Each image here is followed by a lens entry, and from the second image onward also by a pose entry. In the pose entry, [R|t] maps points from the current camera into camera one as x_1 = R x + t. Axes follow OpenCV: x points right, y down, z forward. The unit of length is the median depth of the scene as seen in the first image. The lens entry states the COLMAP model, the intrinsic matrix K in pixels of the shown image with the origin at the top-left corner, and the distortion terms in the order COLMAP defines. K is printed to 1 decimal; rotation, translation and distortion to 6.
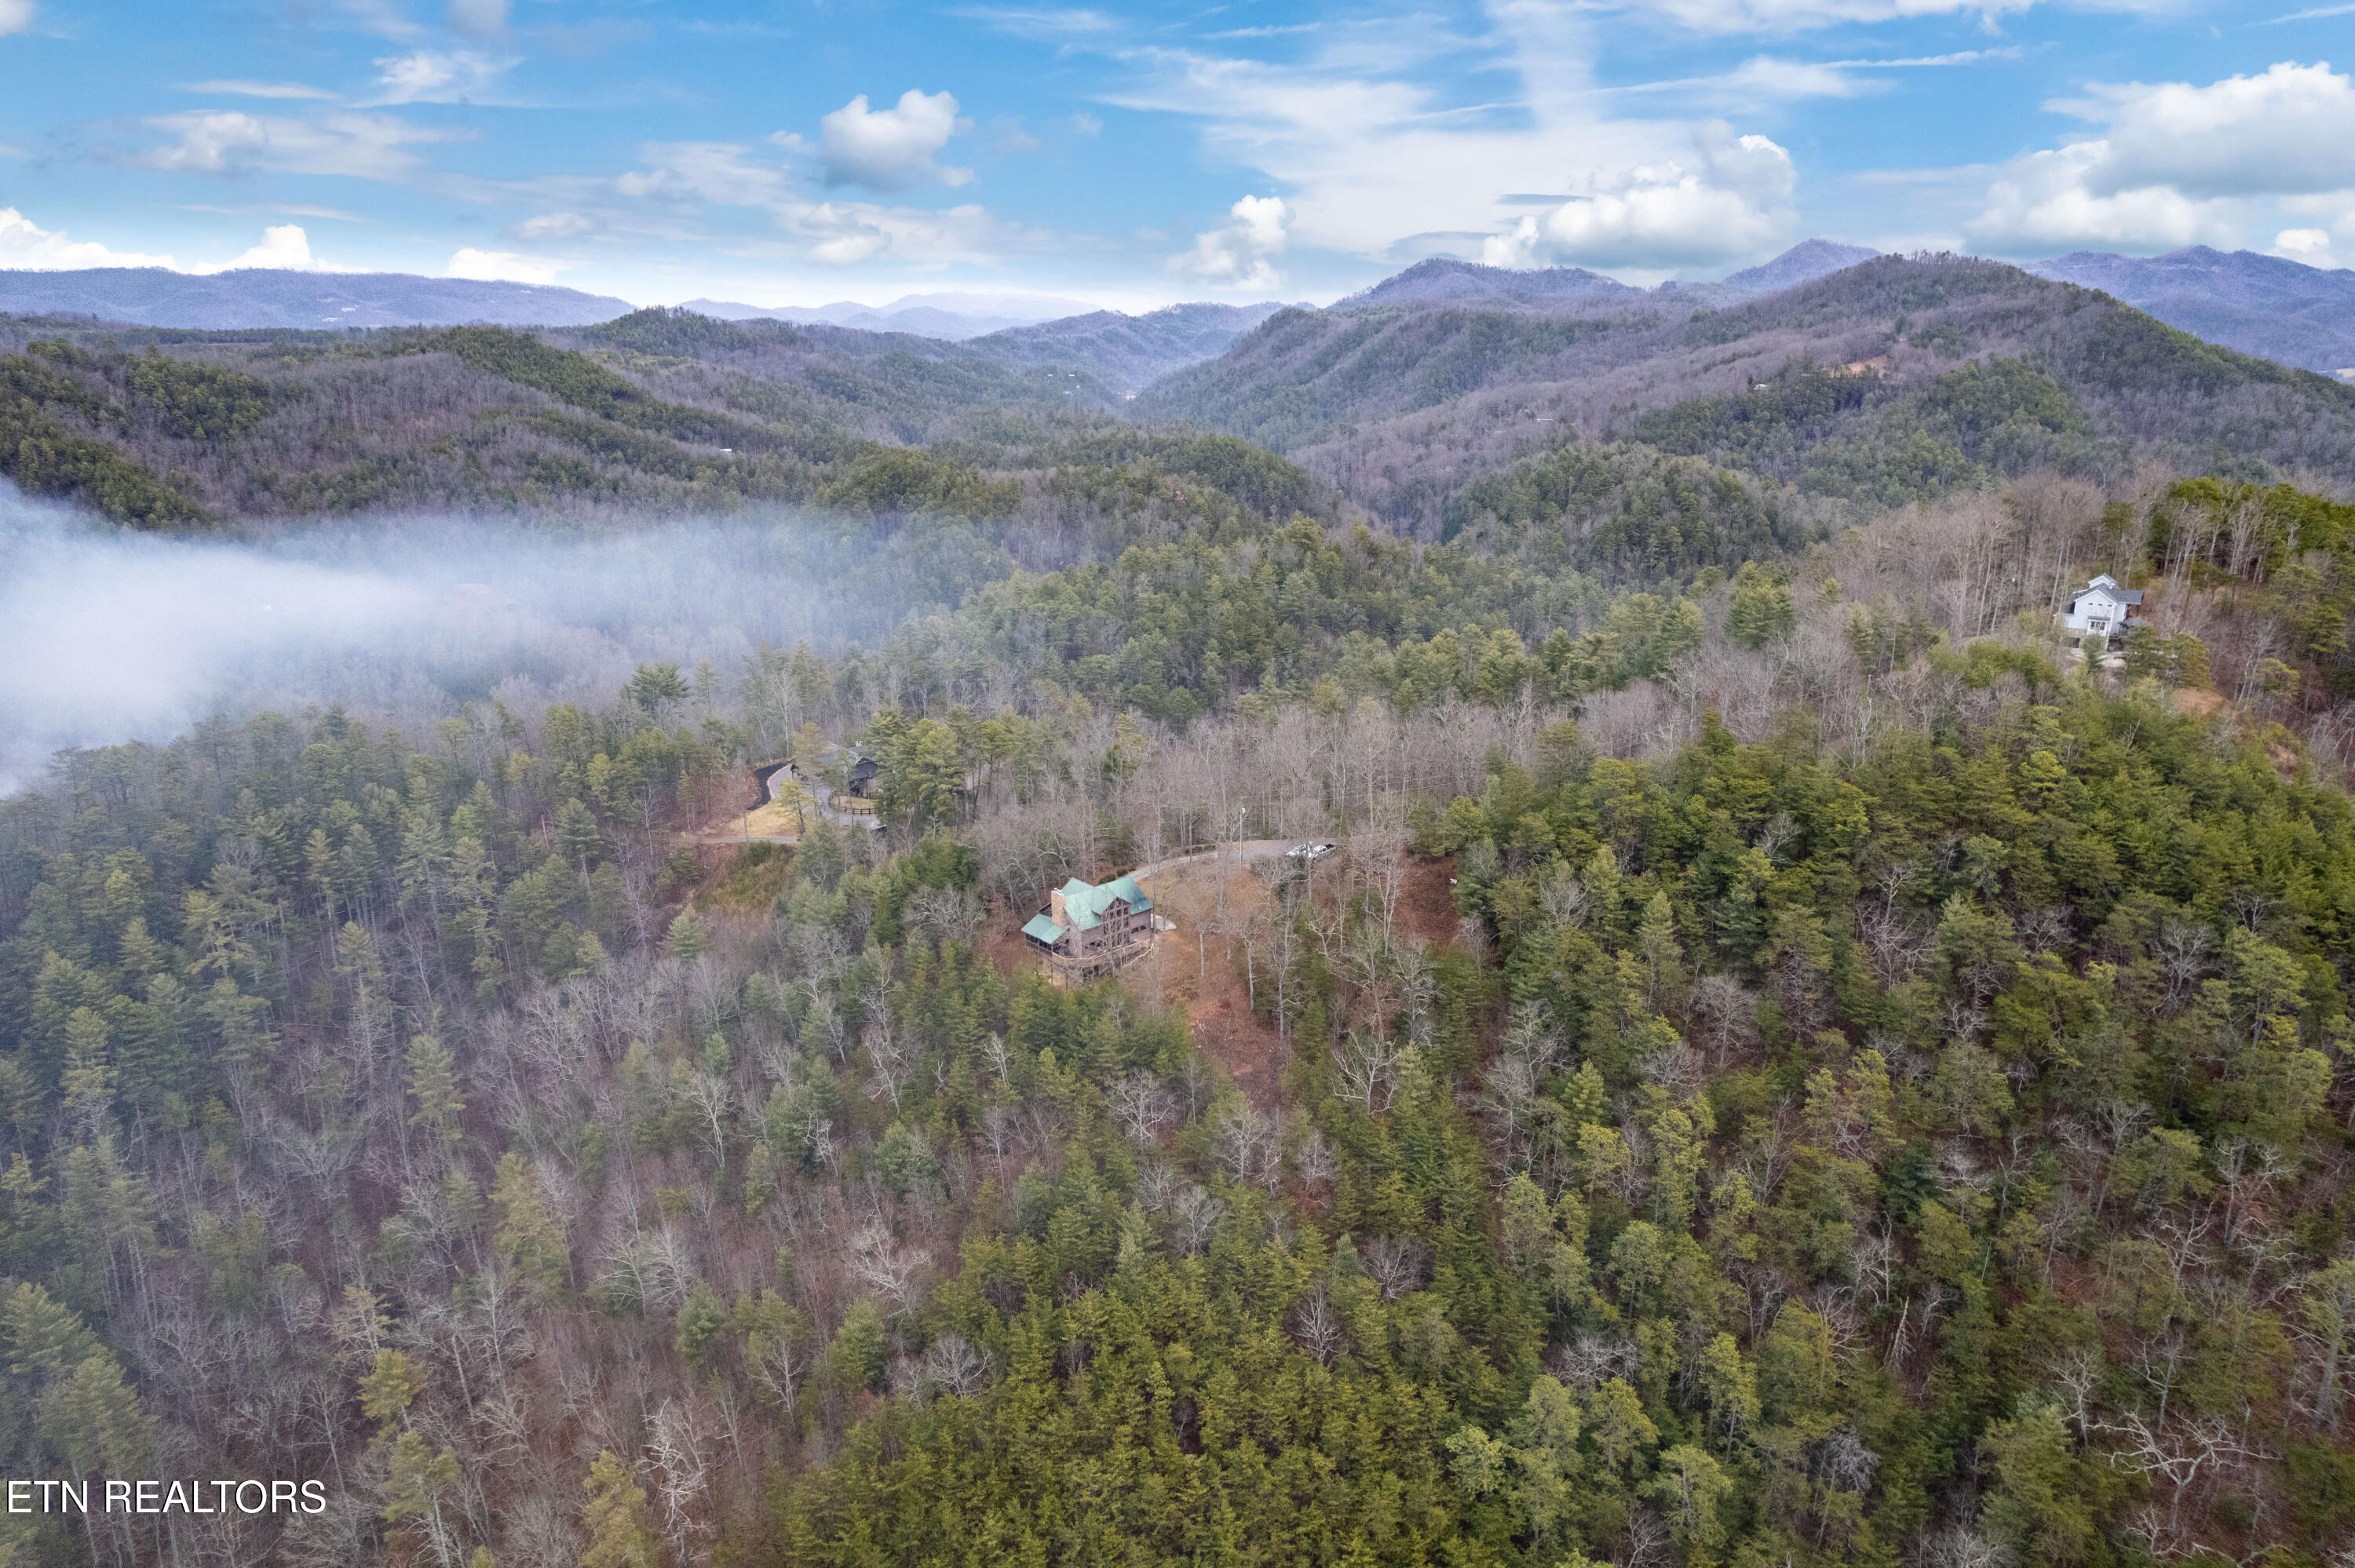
lens RADIAL K [[1522.8, 0, 1180.6], [0, 1522.8, 766.3], [0, 0, 1]] dist [-0.084537, 0.081296]
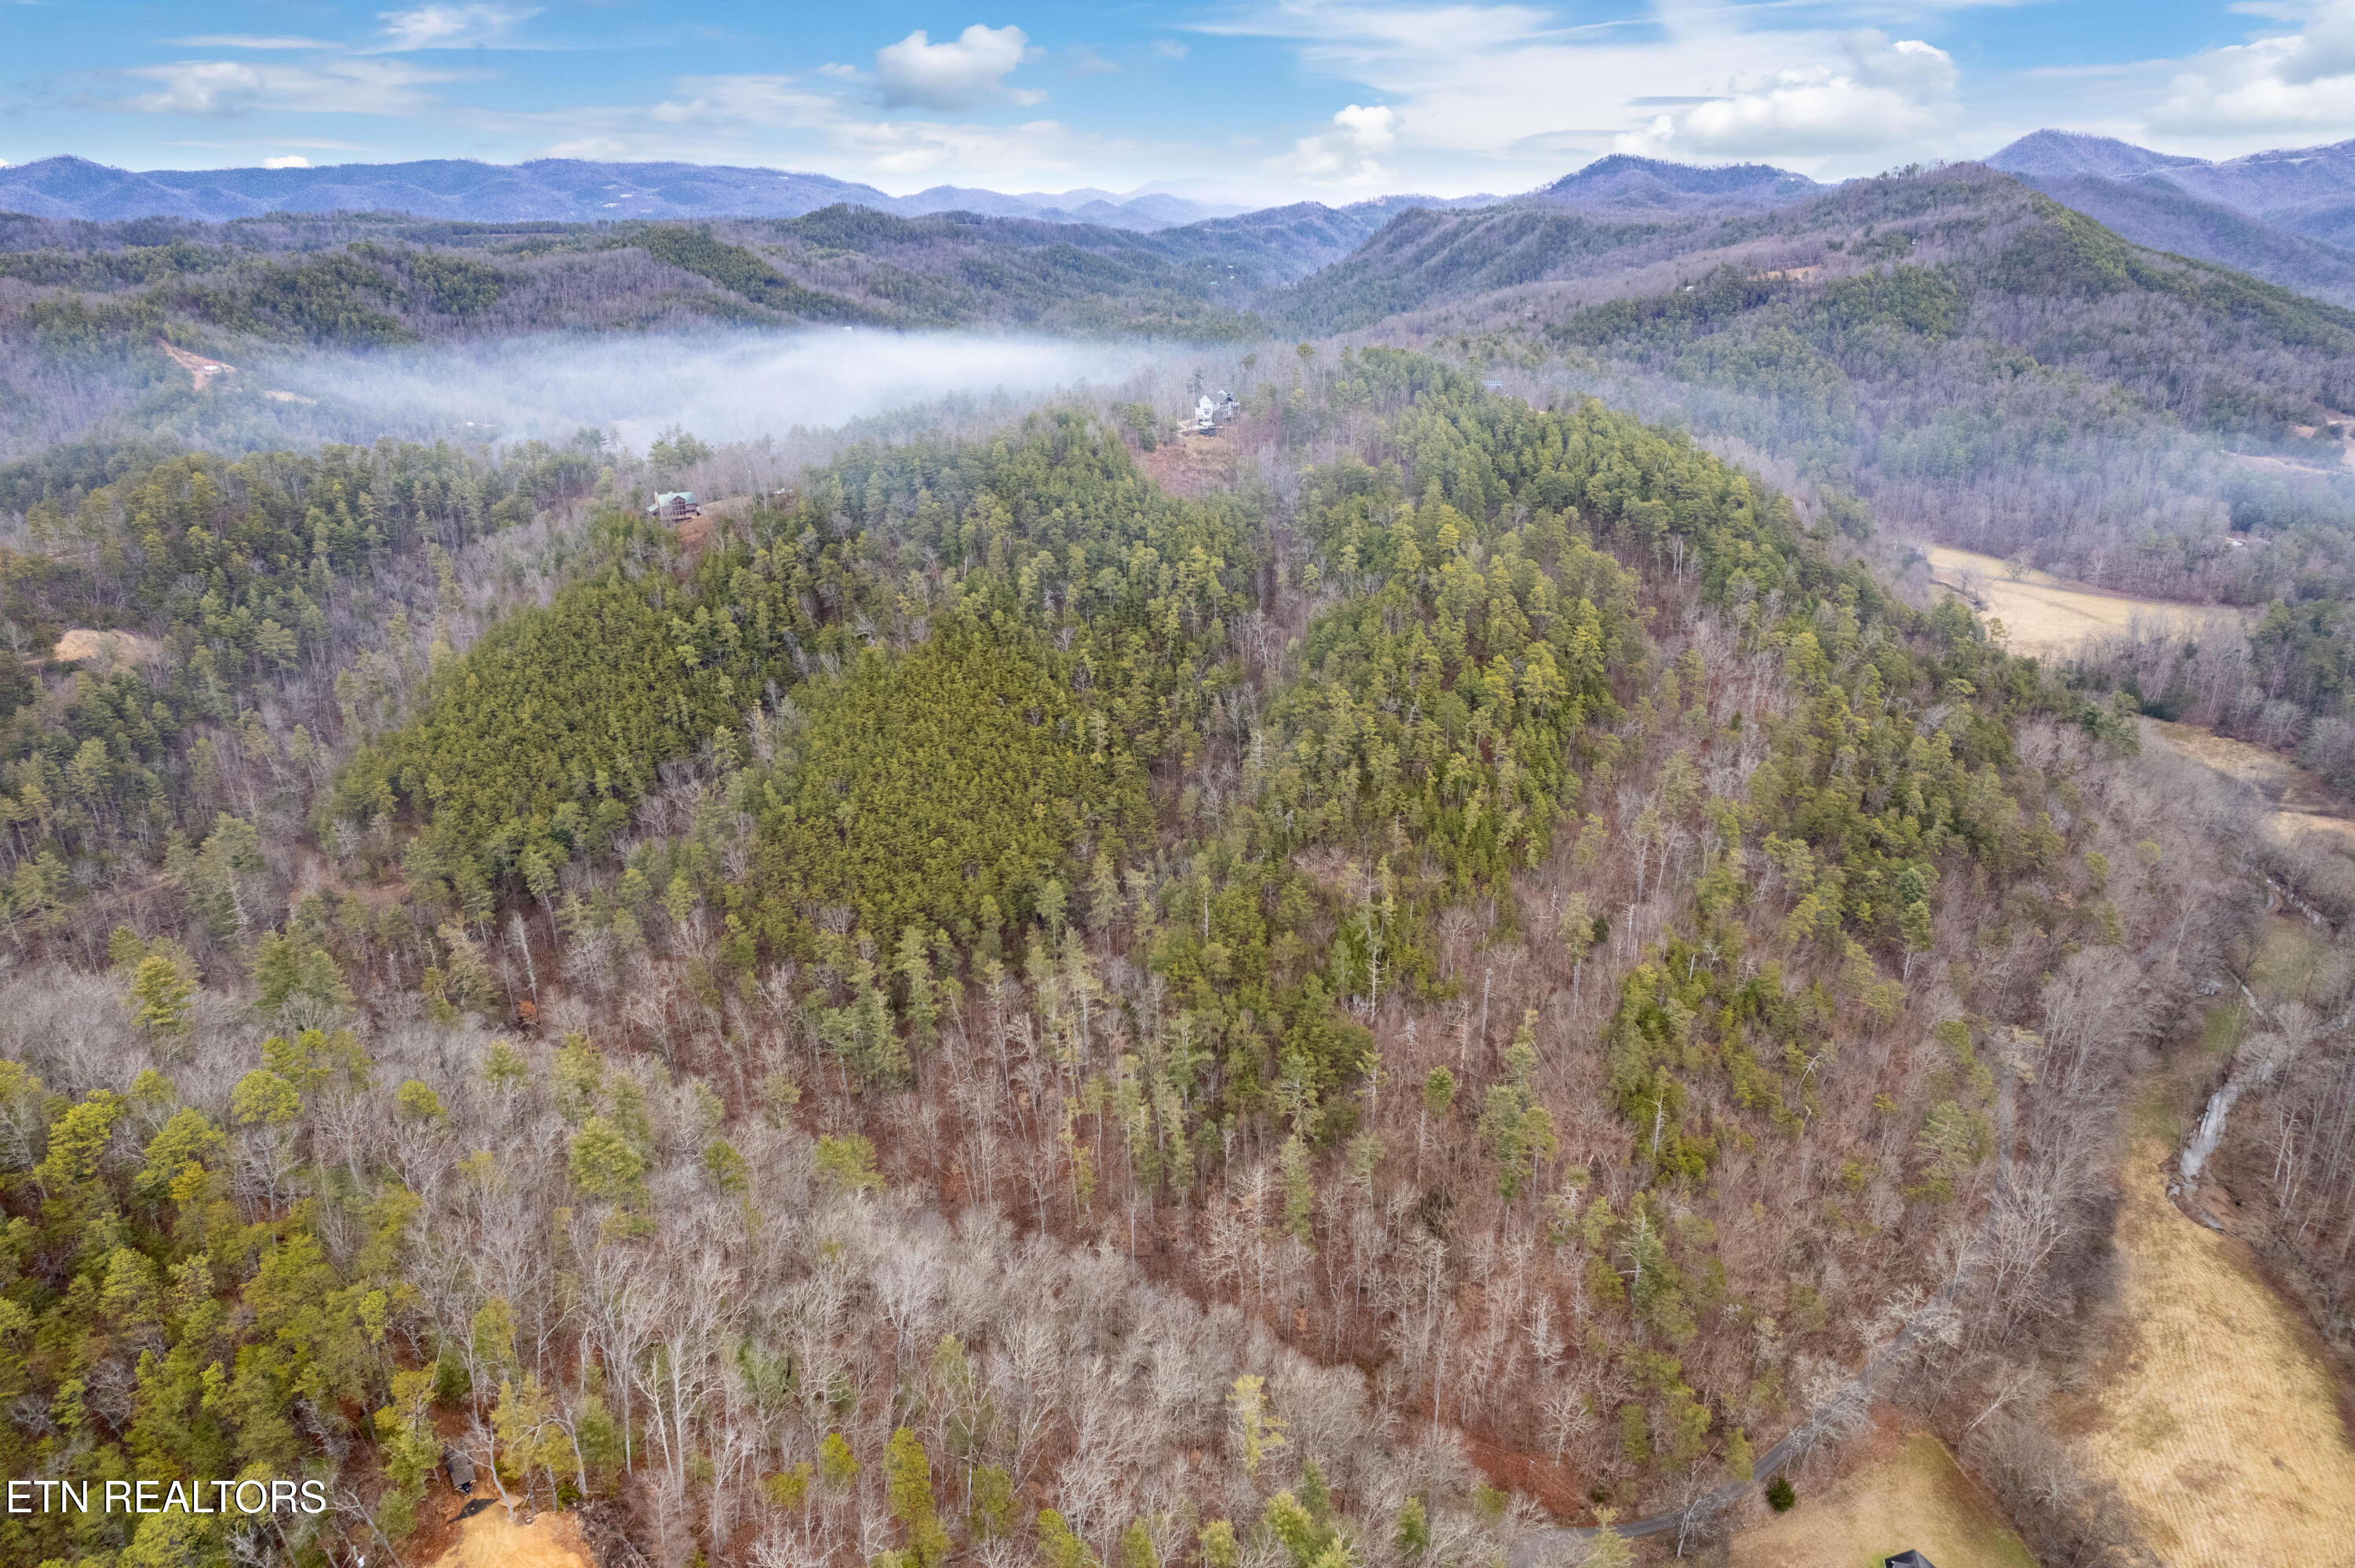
lens RADIAL K [[1512.7, 0, 1179.1], [0, 1512.7, 794.1], [0, 0, 1]] dist [-0.086785, 0.081005]
pose [[0.985747, 0.065275, -0.155052, 0.209867], [-0.051352, 0.994419, 0.092167, 0.053428], [0.160203, -0.082891, 0.983598, -0.241723]]
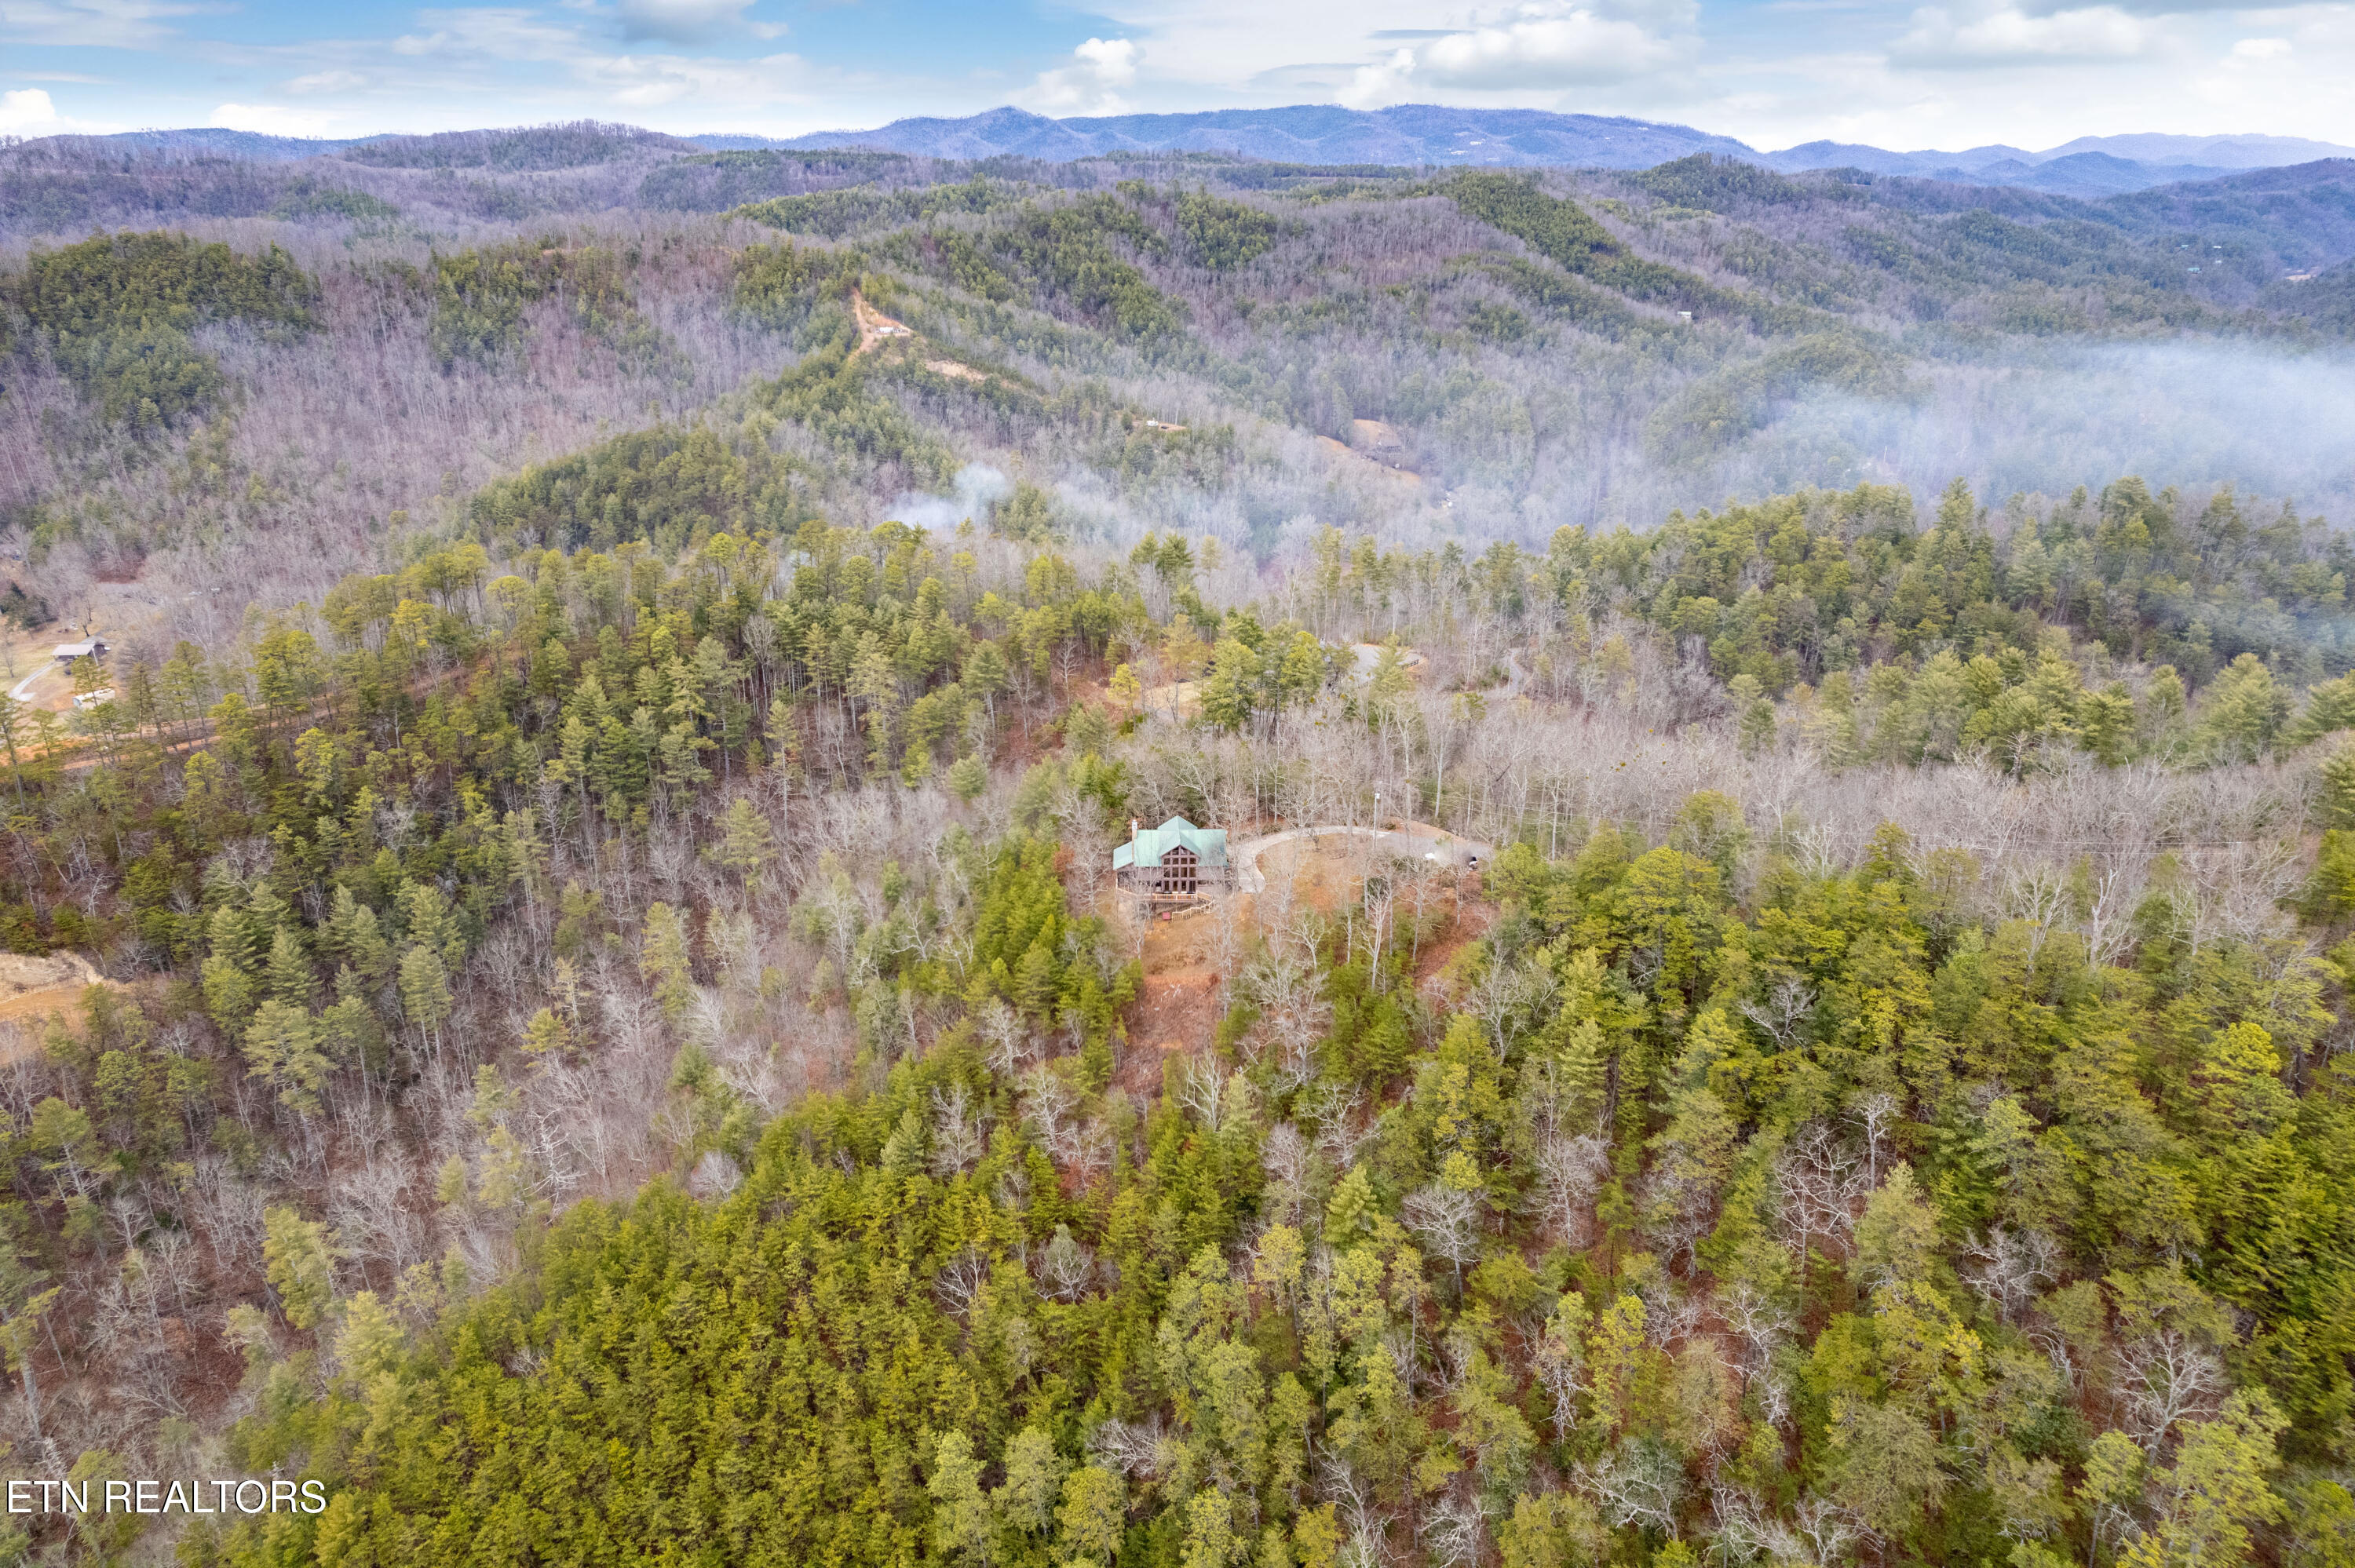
lens RADIAL K [[1517.5, 0, 1174.3], [0, 1517.5, 786.1], [0, 0, 1]] dist [-0.095911, 0.093331]
pose [[0.770510, 0.254670, -0.584344, 0.090738], [-0.188518, 0.966756, 0.172756, -0.021308], [0.608914, -0.022950, 0.792904, 0.034467]]
